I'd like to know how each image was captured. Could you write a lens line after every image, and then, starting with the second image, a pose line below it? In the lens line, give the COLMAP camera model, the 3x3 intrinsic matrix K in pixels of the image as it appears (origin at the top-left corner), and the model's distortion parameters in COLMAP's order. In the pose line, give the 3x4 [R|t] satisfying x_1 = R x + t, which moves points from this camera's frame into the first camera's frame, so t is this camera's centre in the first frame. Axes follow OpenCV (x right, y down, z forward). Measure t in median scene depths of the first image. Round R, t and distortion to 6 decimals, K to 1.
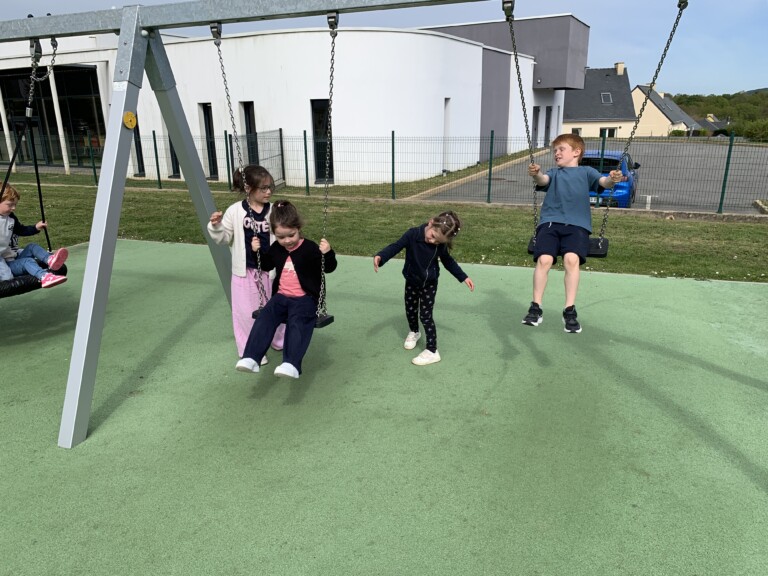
lens RADIAL K [[587.5, 0, 377.3], [0, 587.5, 291.5], [0, 0, 1]] dist [0.017020, -0.015086]
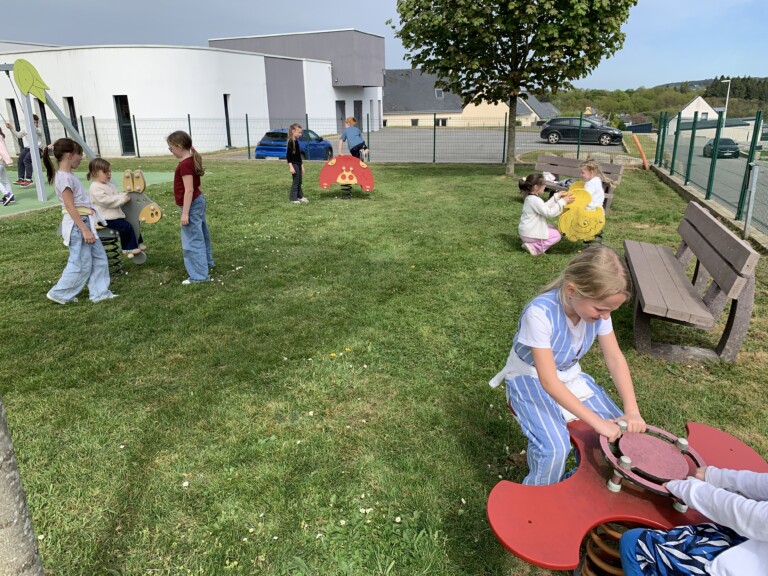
lens RADIAL K [[587.5, 0, 382.5], [0, 587.5, 287.5], [0, 0, 1]] dist [0.017020, -0.015086]
pose [[0.992681, -0.039181, 0.114232, 0.188820], [0.038932, 0.999232, 0.004418, 0.082635], [-0.114317, 0.000061, 0.993444, -0.257277]]
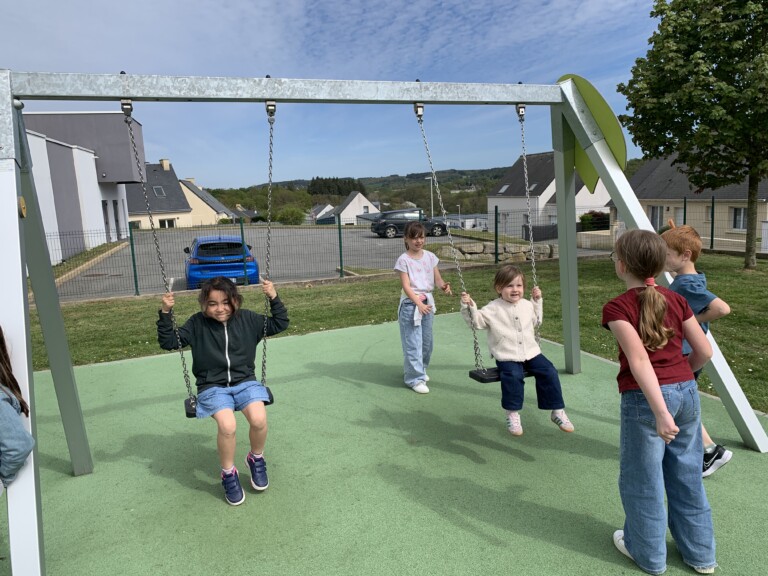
lens RADIAL K [[587.5, 0, 400.0], [0, 587.5, 279.6], [0, 0, 1]] dist [0.017020, -0.015086]
pose [[0.715843, -0.117916, 0.688233, -0.059010], [0.232582, 0.969620, -0.075785, -0.001998], [-0.658388, 0.214321, 0.721521, 0.012056]]
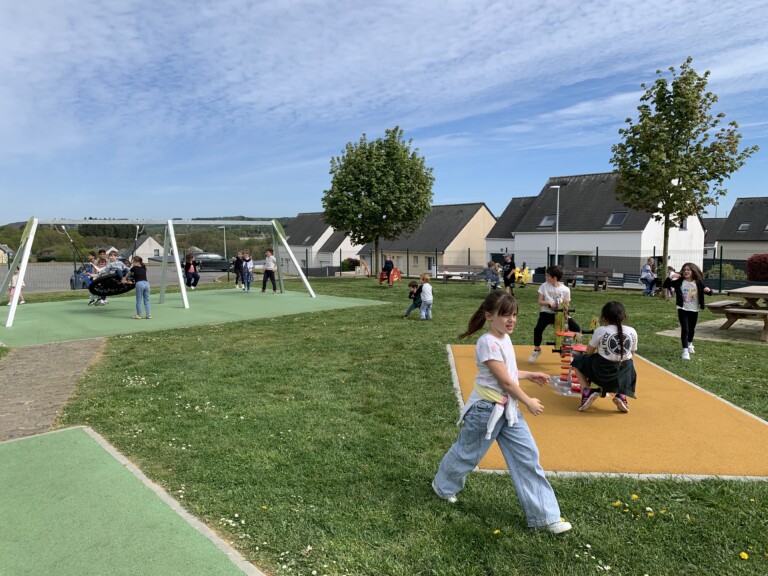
lens RADIAL K [[587.5, 0, 390.2], [0, 587.5, 287.8], [0, 0, 1]] dist [0.017020, -0.015086]
pose [[0.446204, -0.066012, 0.892493, -0.369355], [0.257952, 0.964437, -0.057631, 0.072564], [-0.856950, 0.255936, 0.447364, -0.236297]]
